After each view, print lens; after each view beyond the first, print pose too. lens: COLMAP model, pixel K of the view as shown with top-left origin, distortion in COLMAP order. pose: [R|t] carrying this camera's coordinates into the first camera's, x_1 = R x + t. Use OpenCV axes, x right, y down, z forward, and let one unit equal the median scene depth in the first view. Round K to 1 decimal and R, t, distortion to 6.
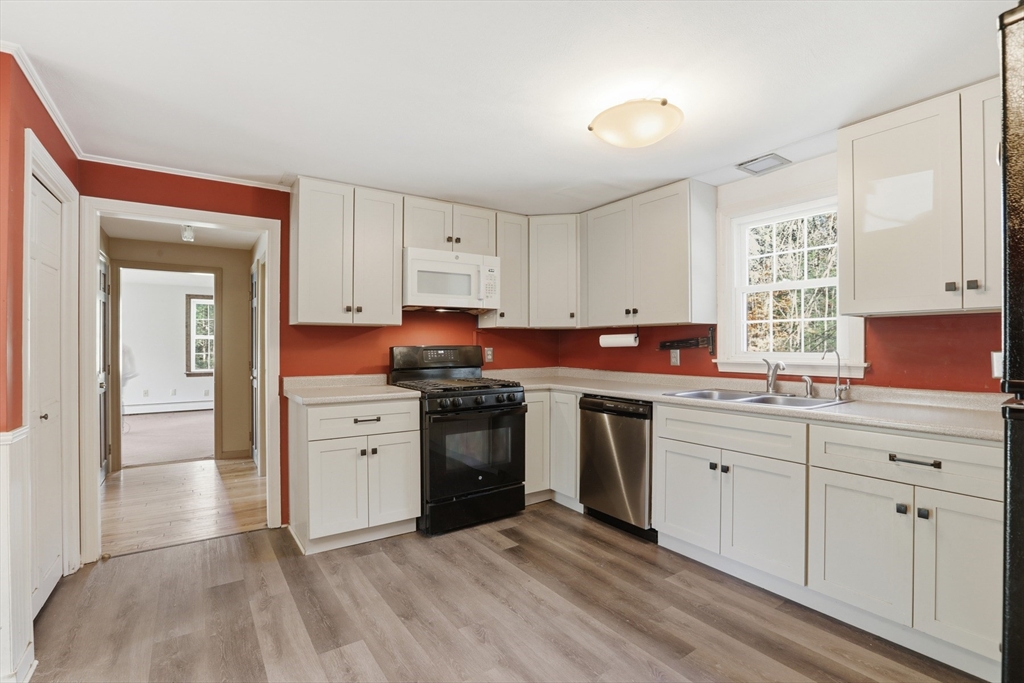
lens RADIAL K [[488.9, 0, 512.0], [0, 488.9, 341.5], [0, 0, 1]] dist [-0.012947, 0.000278]
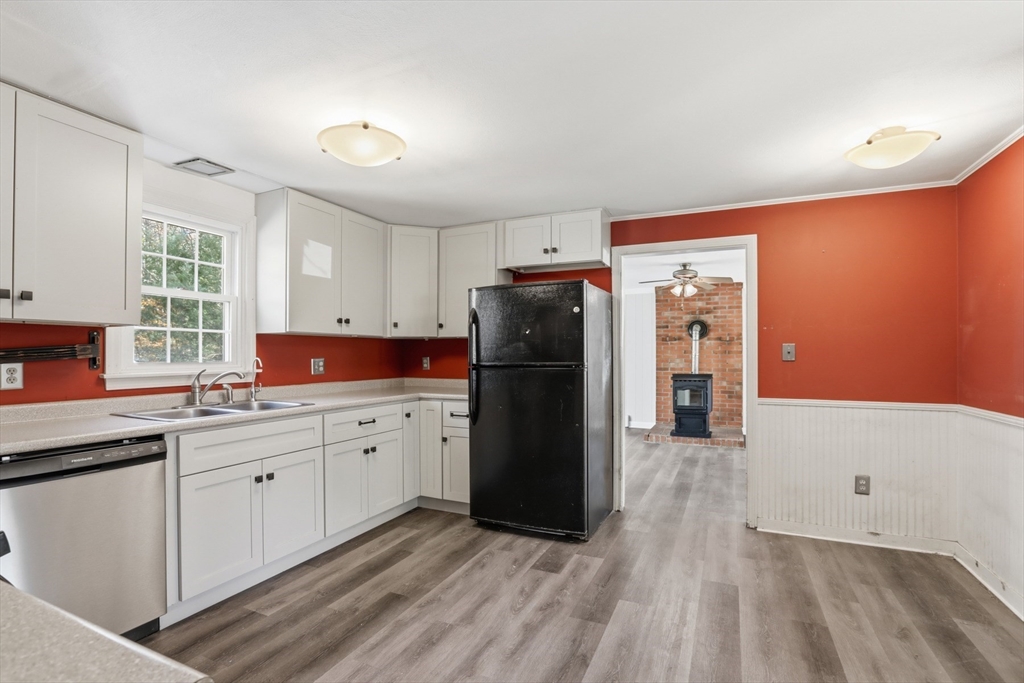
lens RADIAL K [[478.2, 0, 509.9], [0, 478.2, 355.5], [0, 0, 1]] dist [-0.000293, 0.000030]
pose [[-0.510290, 0.002616, 0.859998, -0.728431], [-0.003825, 0.999979, -0.005312, 0.012558], [-0.859994, -0.006000, -0.510269, 1.156008]]
